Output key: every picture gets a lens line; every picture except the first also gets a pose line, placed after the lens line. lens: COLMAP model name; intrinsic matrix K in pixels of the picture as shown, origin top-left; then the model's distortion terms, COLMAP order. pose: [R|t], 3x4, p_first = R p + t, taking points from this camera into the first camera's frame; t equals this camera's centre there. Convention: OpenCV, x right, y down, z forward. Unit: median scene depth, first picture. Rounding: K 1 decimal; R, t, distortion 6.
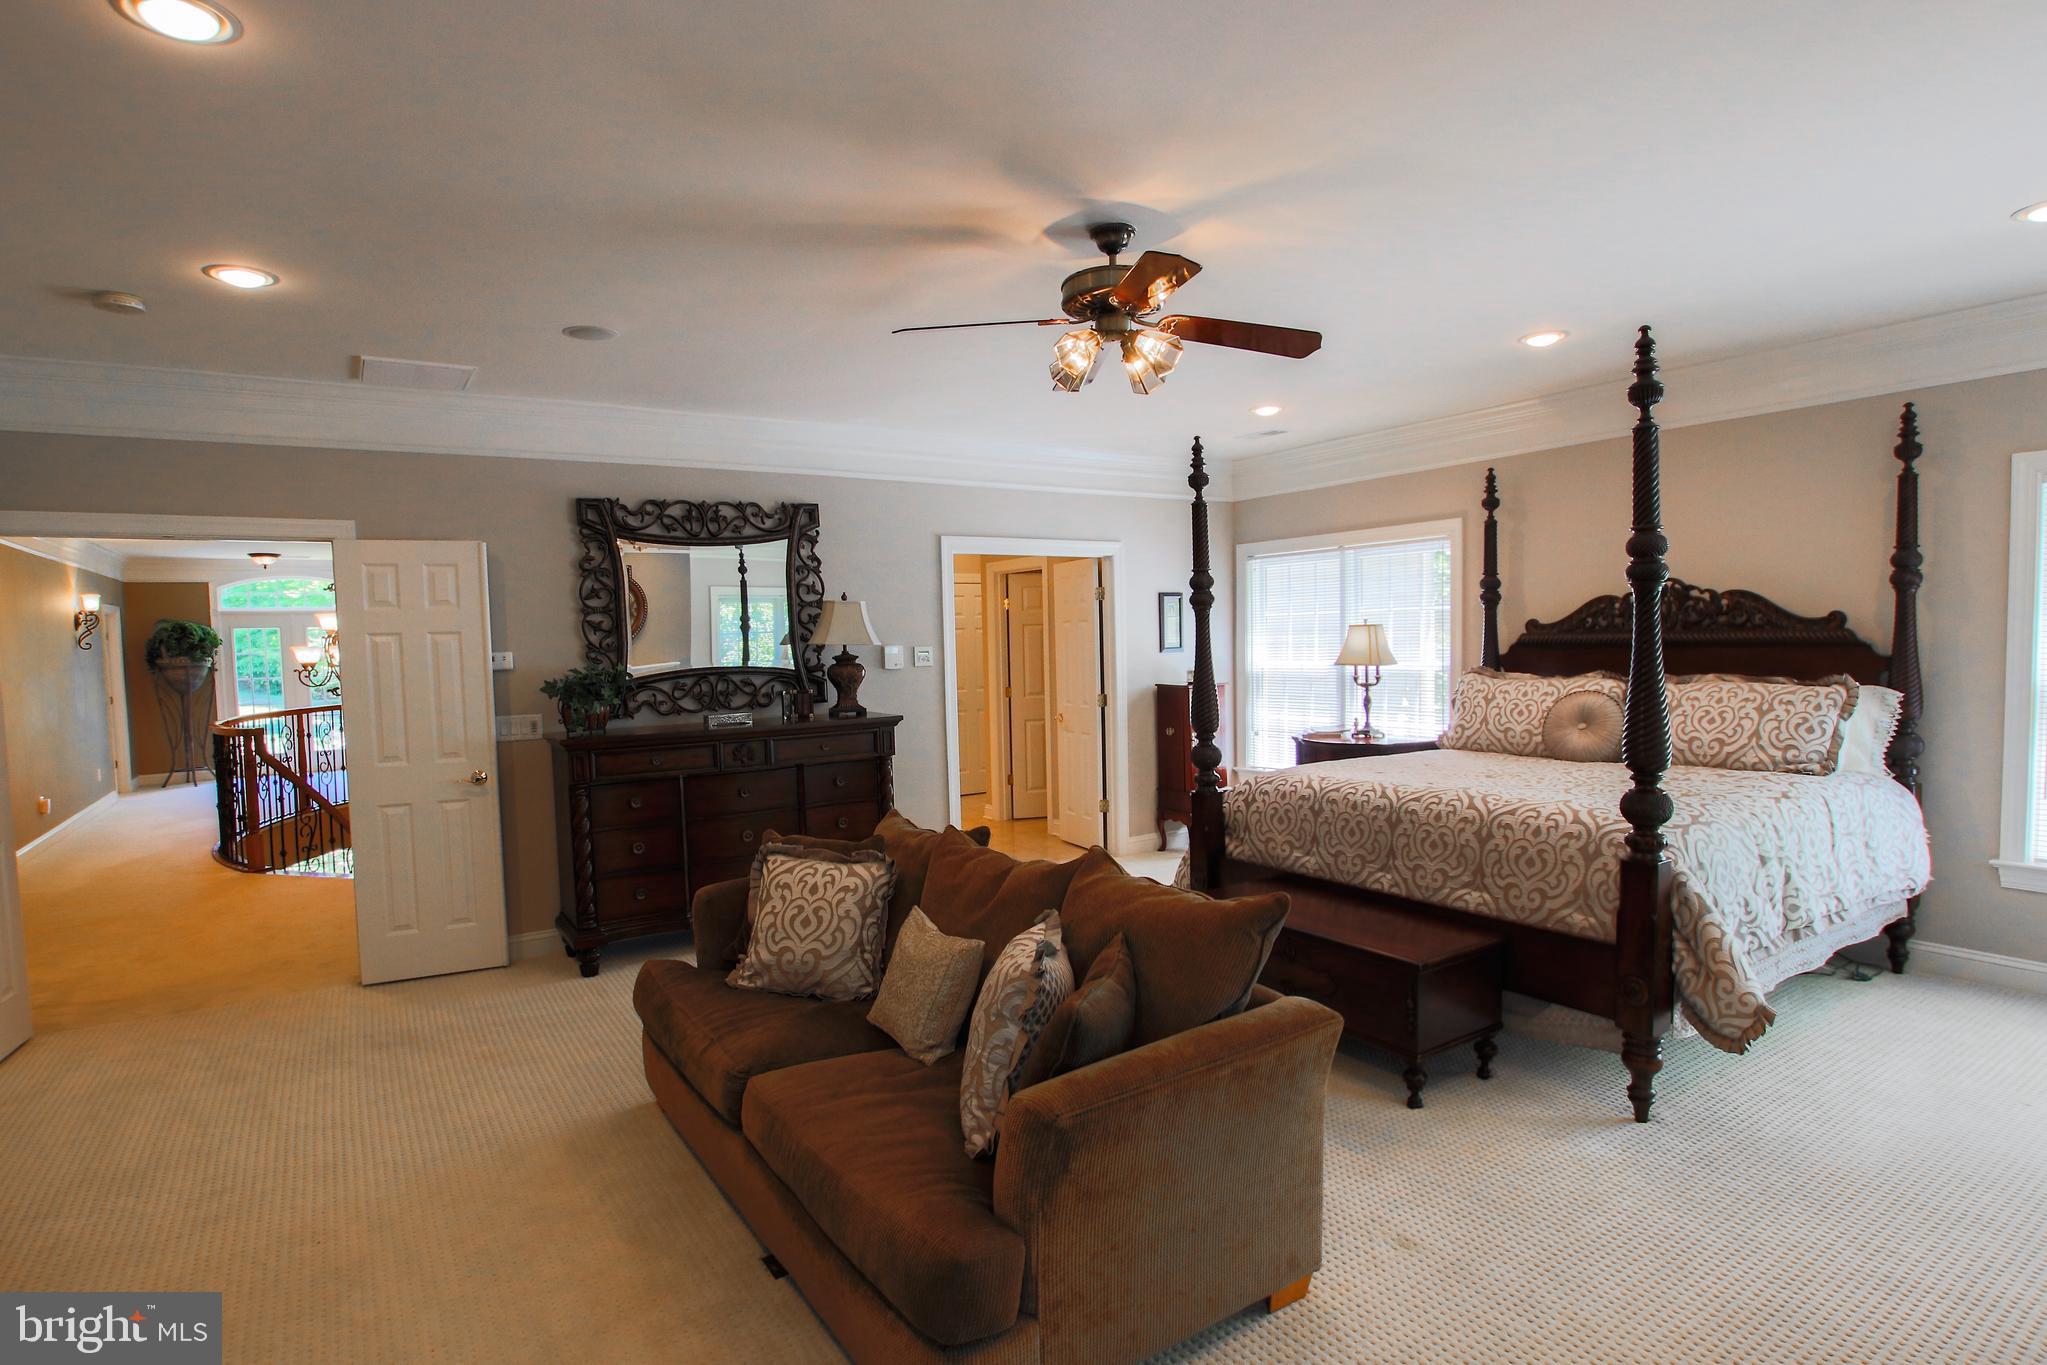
lens RADIAL K [[1066.1, 0, 1004.1], [0, 1066.1, 717.2], [0, 0, 1]] dist [-0.022120, -0.000686]
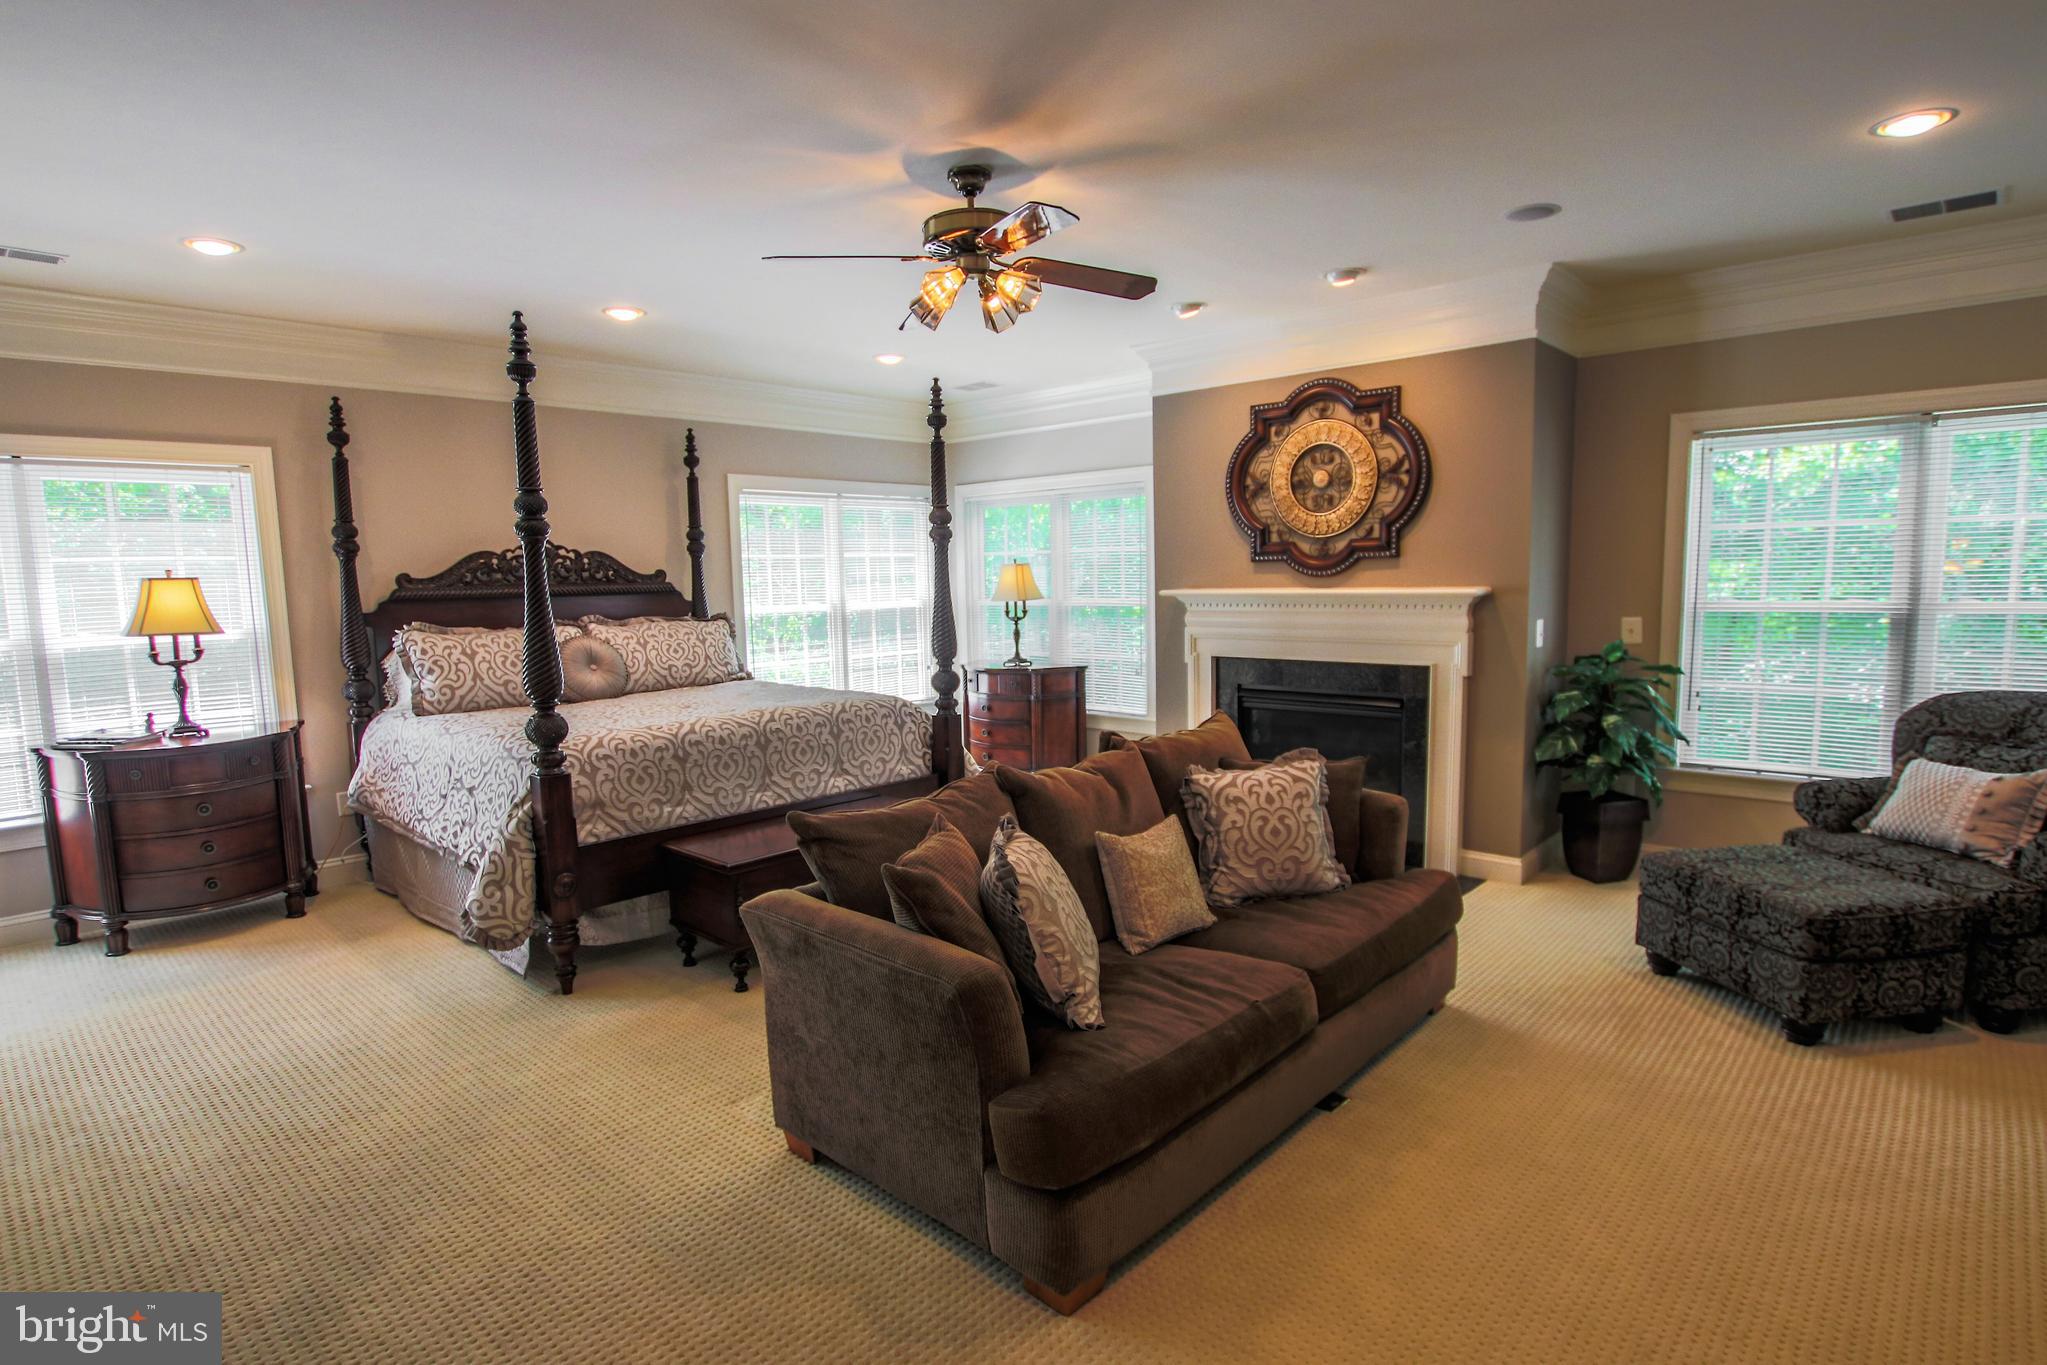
lens RADIAL K [[1066.1, 0, 1021.5], [0, 1066.1, 698.0], [0, 0, 1]] dist [-0.022120, -0.000686]
pose [[-0.254638, -0.080780, 0.963656, -0.633198], [0.101964, 0.988707, 0.109823, -0.035478], [-0.961646, 0.126223, -0.243526, 0.833322]]
